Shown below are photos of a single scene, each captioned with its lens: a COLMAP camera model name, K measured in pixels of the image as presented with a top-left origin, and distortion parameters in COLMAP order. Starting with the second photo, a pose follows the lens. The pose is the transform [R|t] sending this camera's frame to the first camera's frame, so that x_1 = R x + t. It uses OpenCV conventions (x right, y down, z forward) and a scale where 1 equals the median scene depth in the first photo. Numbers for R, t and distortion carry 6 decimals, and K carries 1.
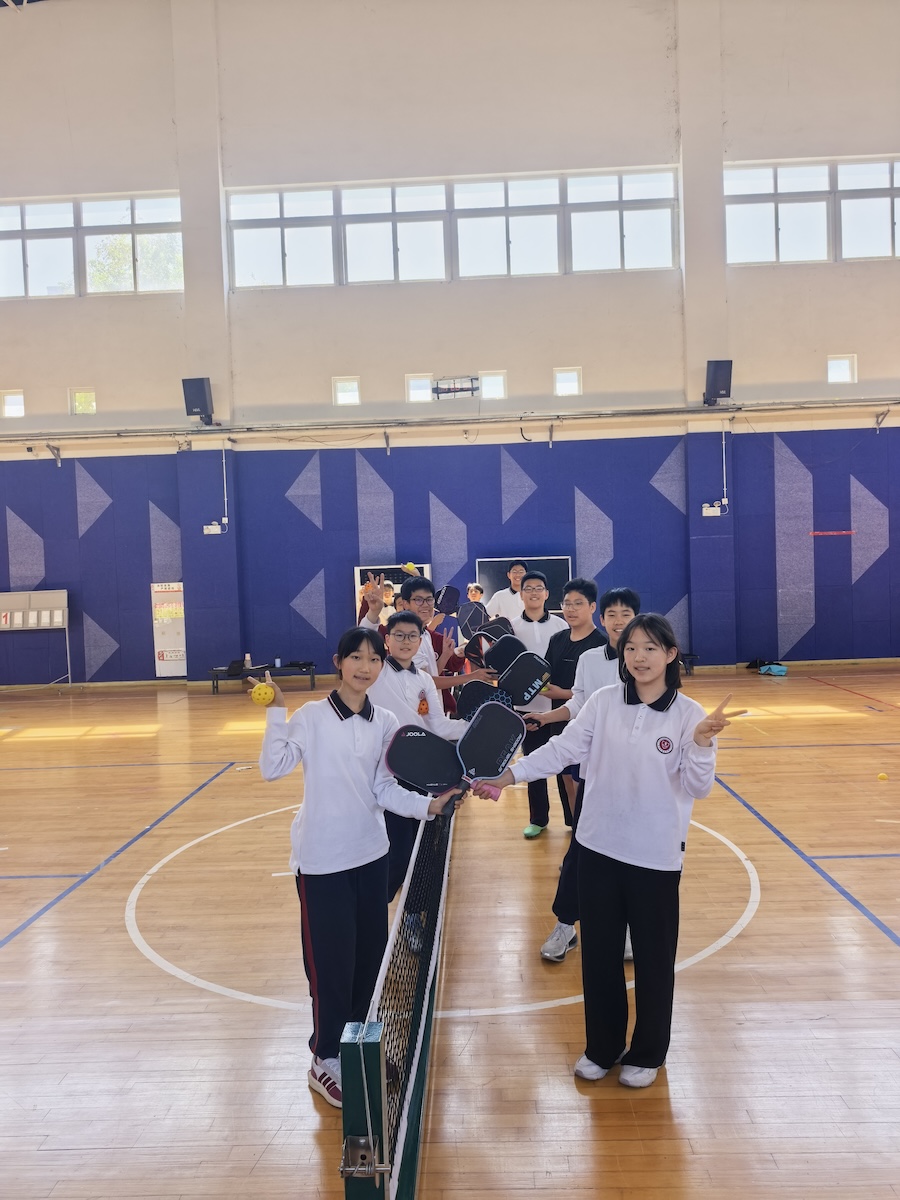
lens RADIAL K [[851.0, 0, 451.6], [0, 851.0, 612.8], [0, 0, 1]] dist [0.089974, -0.121525]
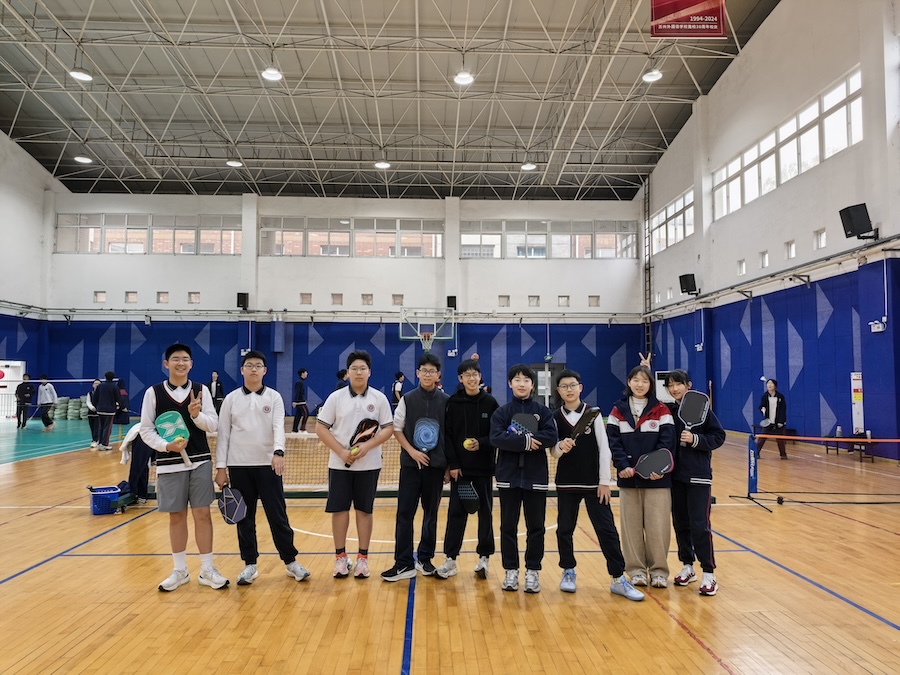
lens RADIAL K [[636.6, 0, 456.8], [0, 636.6, 349.2], [0, 0, 1]] dist [0.073811, -0.117552]
pose [[0.080827, -0.017127, -0.996581, 0.550387], [-0.040285, 0.998979, -0.020436, -0.026476], [0.995914, 0.041799, 0.080054, 0.357202]]
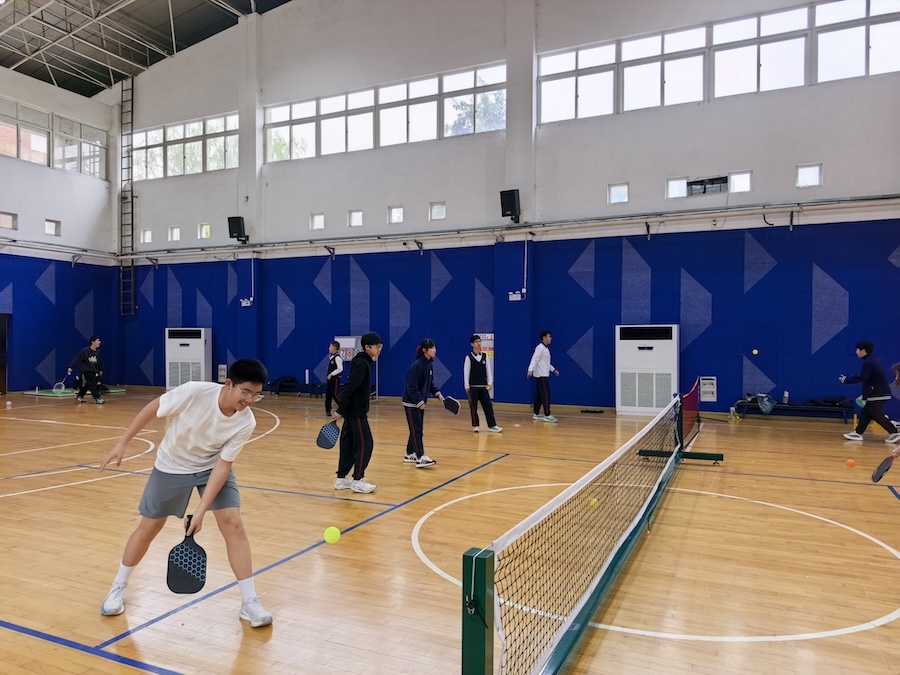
lens RADIAL K [[636.6, 0, 456.8], [0, 636.6, 349.2], [0, 0, 1]] dist [0.073811, -0.117552]
pose [[0.922669, 0.040799, -0.383428, 0.036948], [-0.046551, 0.998899, -0.005729, -0.001087], [0.382773, 0.023135, 0.923553, -0.001569]]
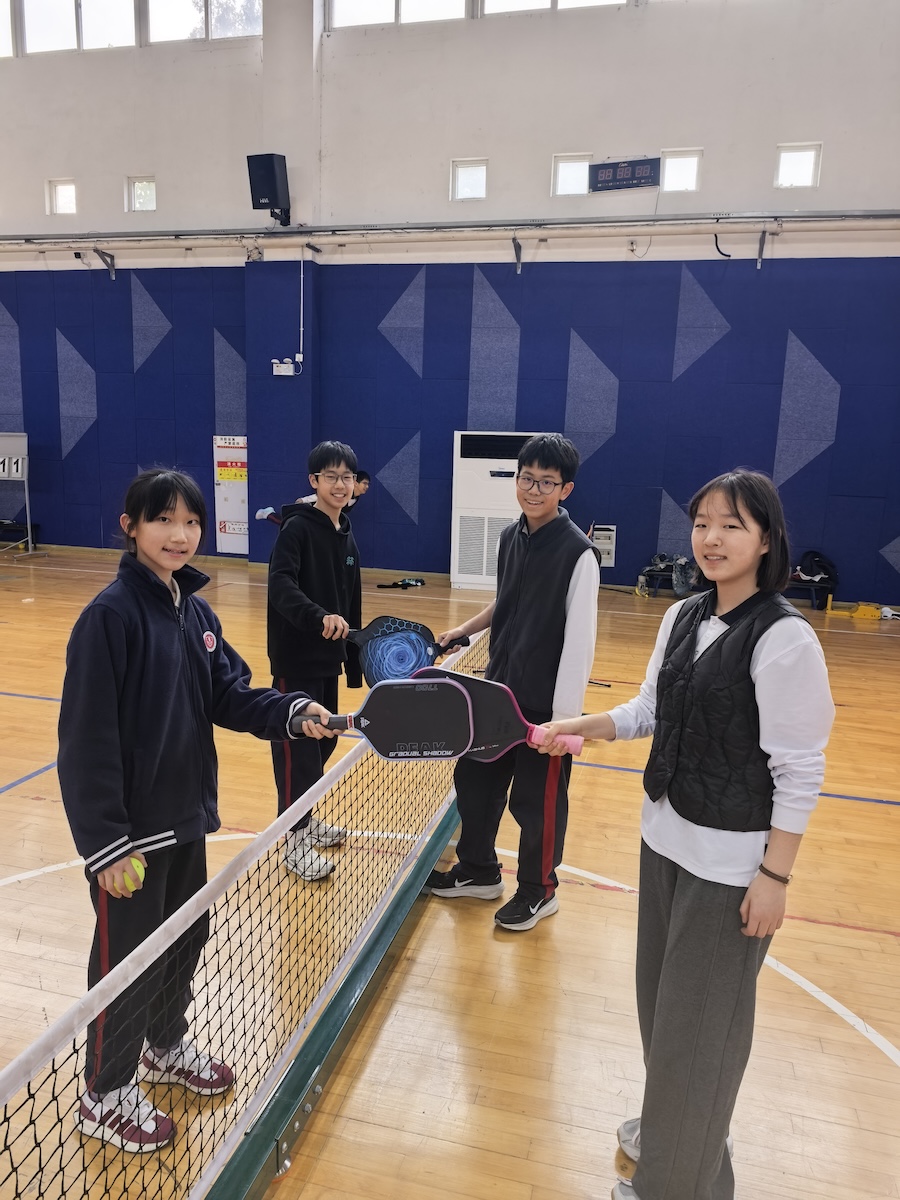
lens RADIAL K [[848.9, 0, 452.8], [0, 848.9, 605.2], [0, 0, 1]] dist [0.073811, -0.117552]
pose [[0.973847, 0.106230, -0.200843, 0.045404], [-0.077610, 0.986328, 0.145375, -0.011560], [0.213541, -0.125985, 0.968777, 0.262046]]
